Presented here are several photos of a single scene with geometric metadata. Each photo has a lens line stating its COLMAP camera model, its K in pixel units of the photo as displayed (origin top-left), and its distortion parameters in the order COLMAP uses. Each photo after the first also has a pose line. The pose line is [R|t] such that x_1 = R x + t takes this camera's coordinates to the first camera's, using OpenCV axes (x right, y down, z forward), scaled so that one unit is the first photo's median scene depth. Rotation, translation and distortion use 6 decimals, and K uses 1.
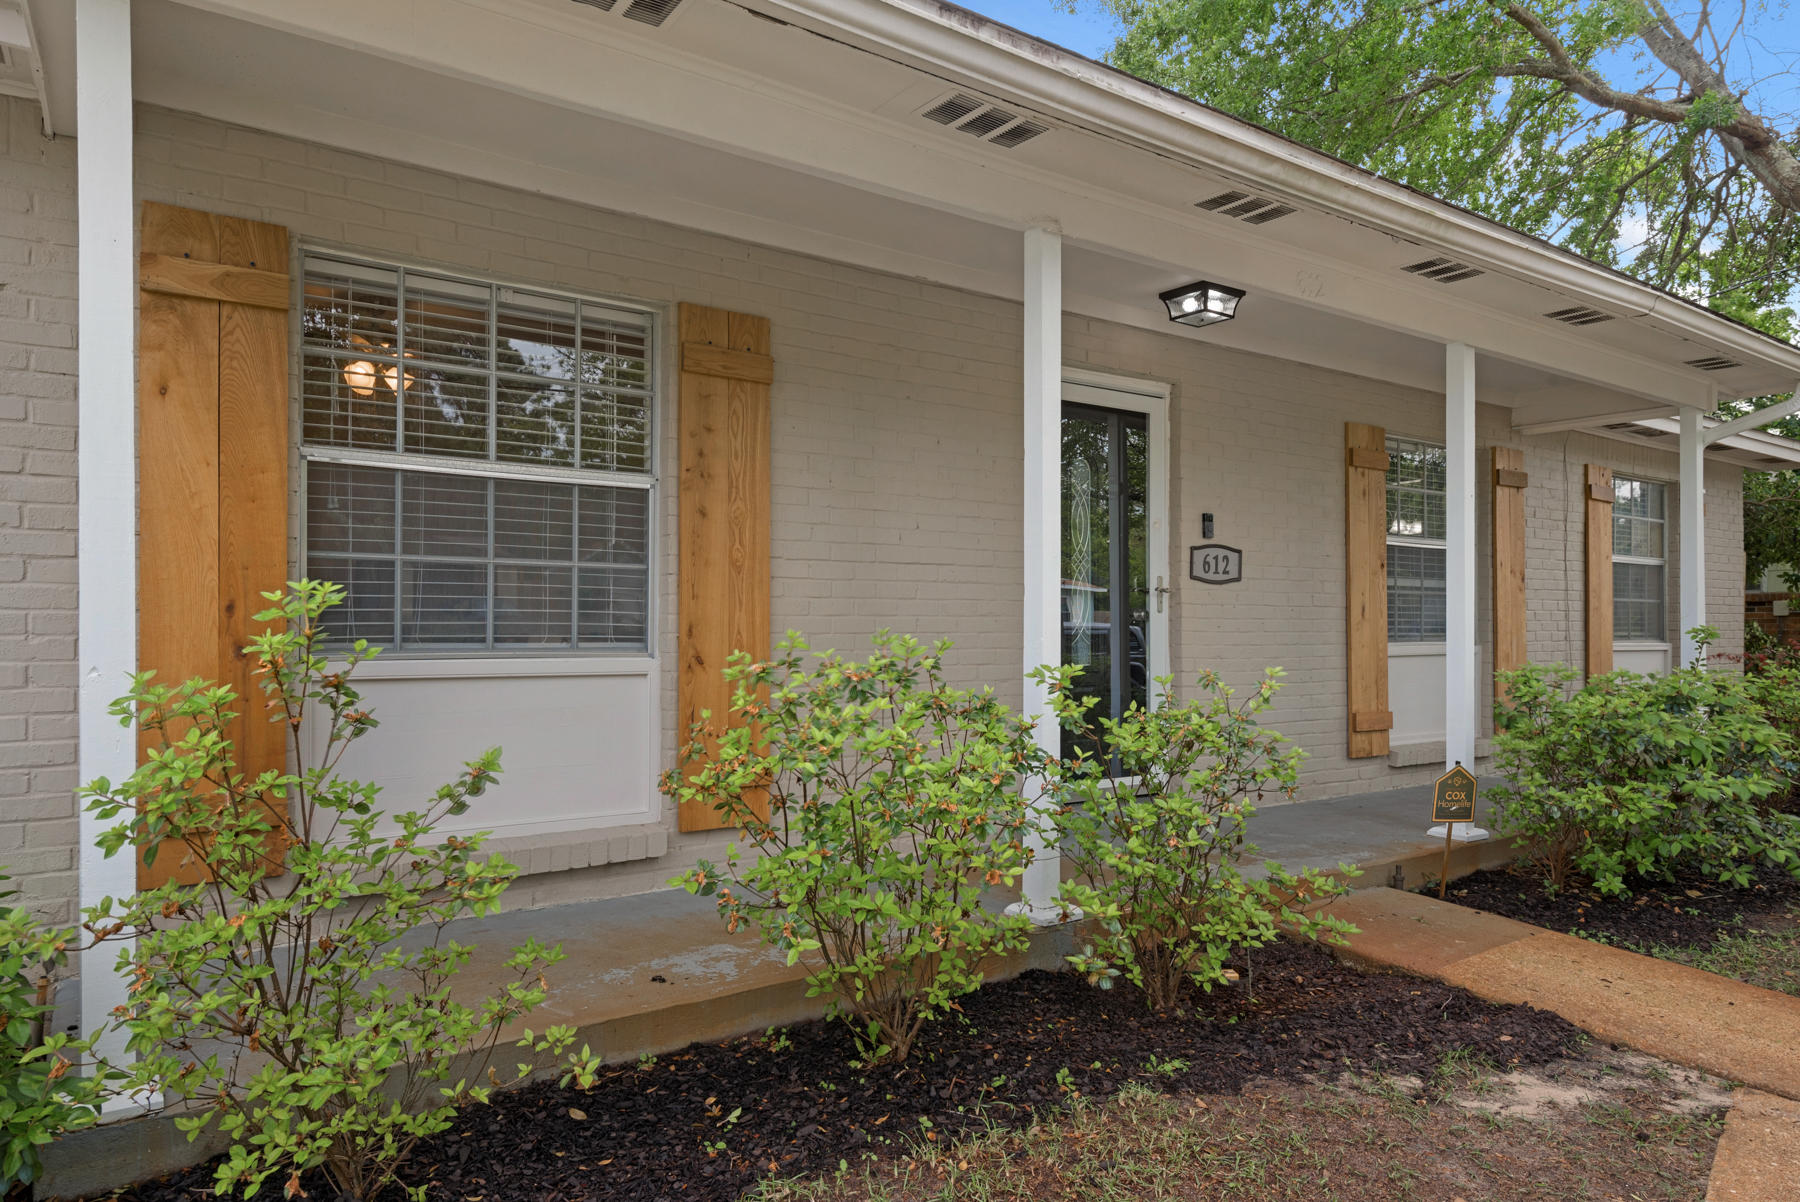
lens RADIAL K [[1133.4, 0, 894.1], [0, 1133.4, 596.4], [0, 0, 1]] dist [-0.000169, -0.000686]
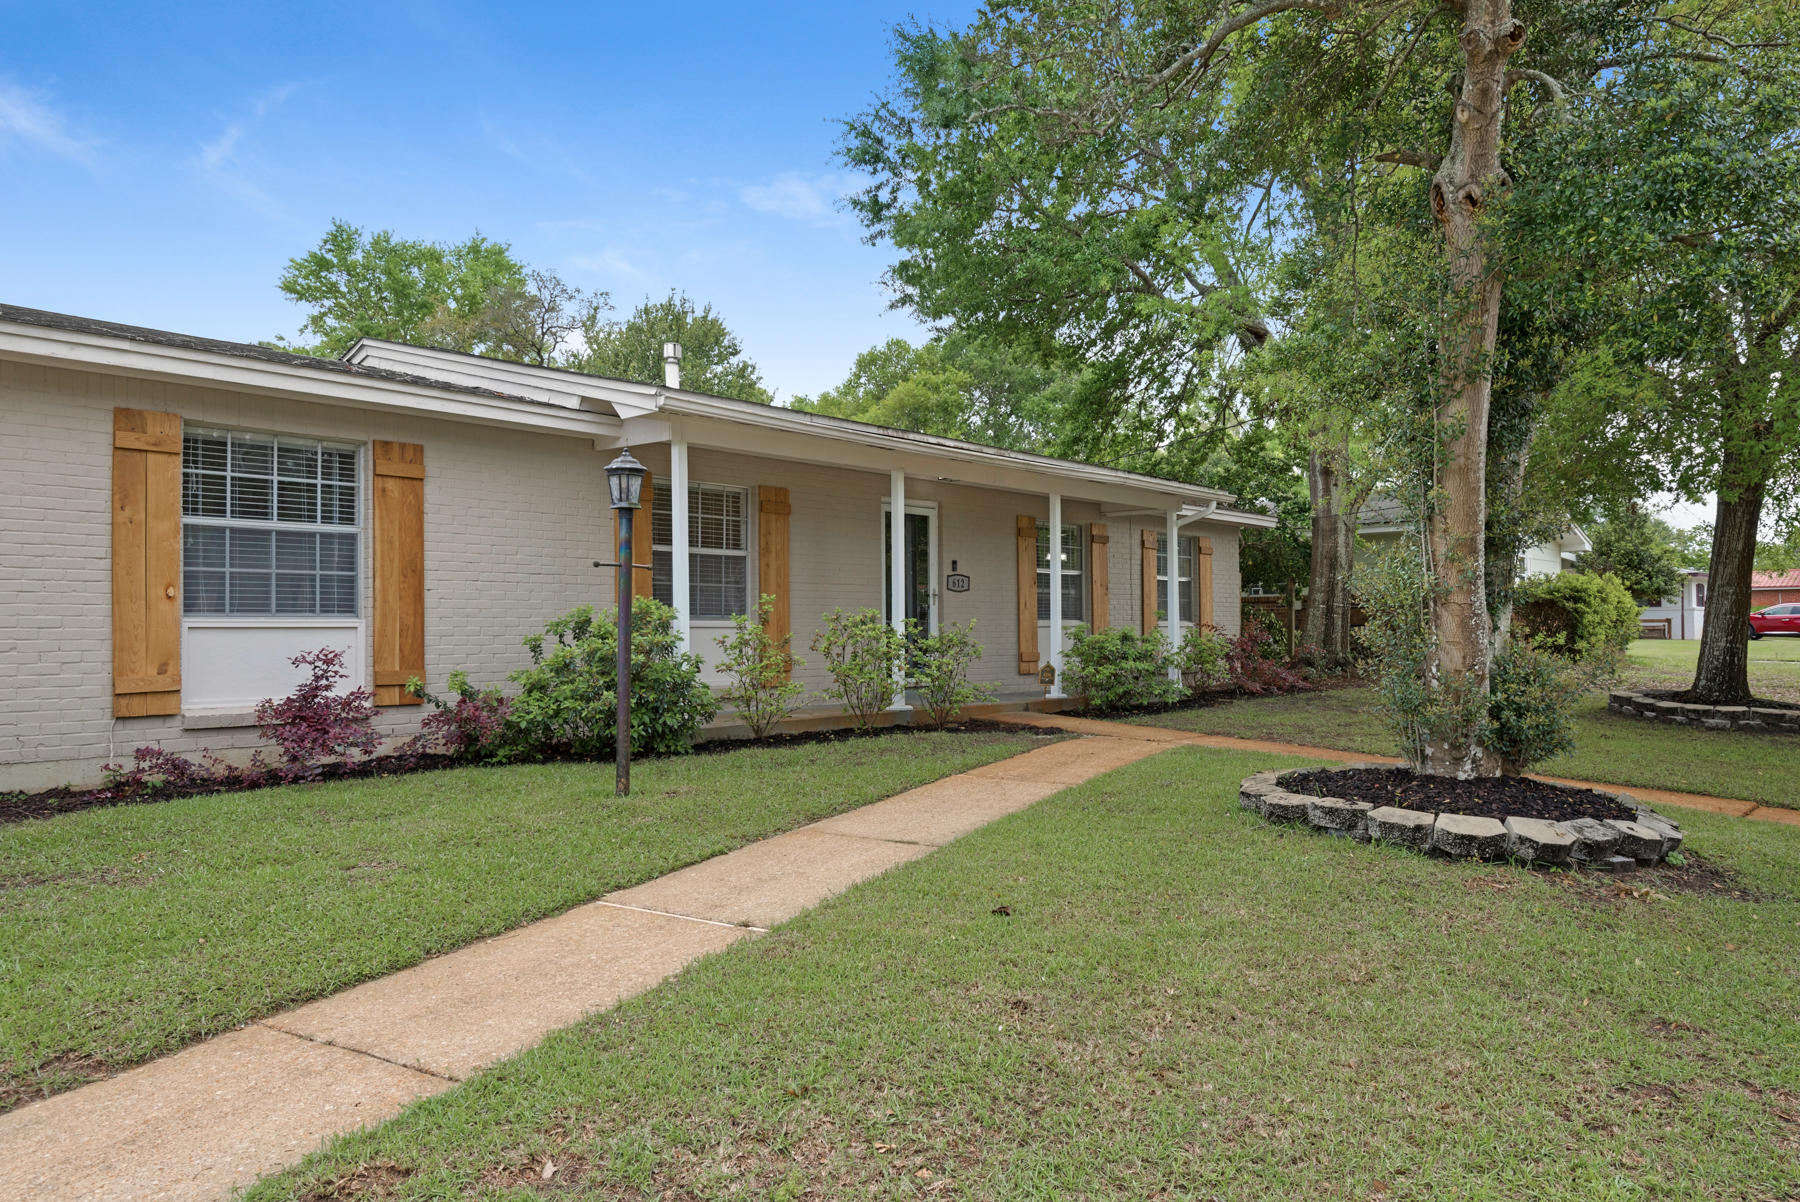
lens RADIAL K [[1255.9, 0, 904.9], [0, 1255.9, 602.9], [0, 0, 1]] dist [0.042057, 0.002706]
pose [[0.973581, -0.003783, 0.228312, -0.364869], [0.003958, 0.999992, -0.000307, 0.010113], [-0.228309, 0.001203, 0.973588, -1.319679]]
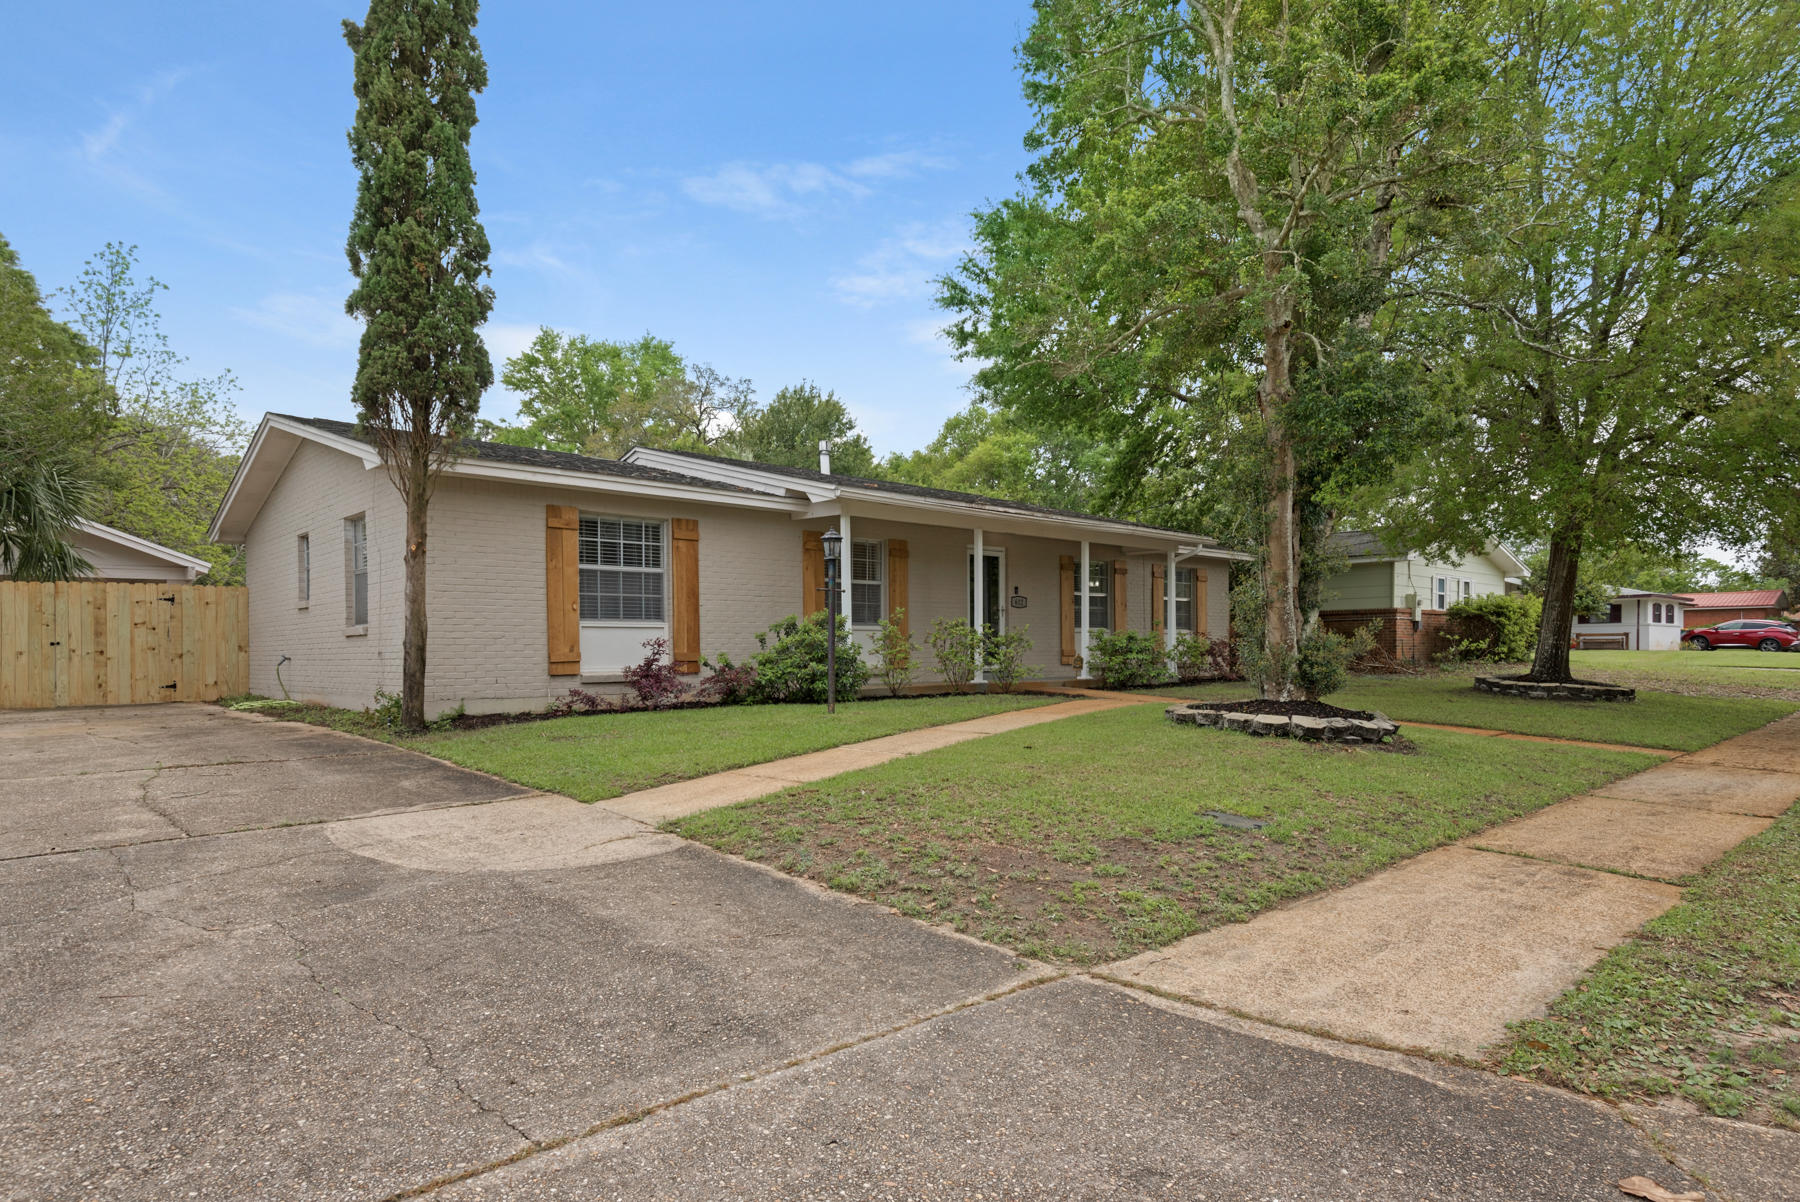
lens RADIAL K [[1027.6, 0, 892.1], [0, 1027.6, 646.9], [0, 0, 1]] dist [0.031616, -0.000956]
pose [[0.989826, -0.009524, 0.141964, -0.486891], [0.006355, 0.999721, 0.022762, 0.030003], [-0.142142, -0.021628, 0.989610, -1.834069]]
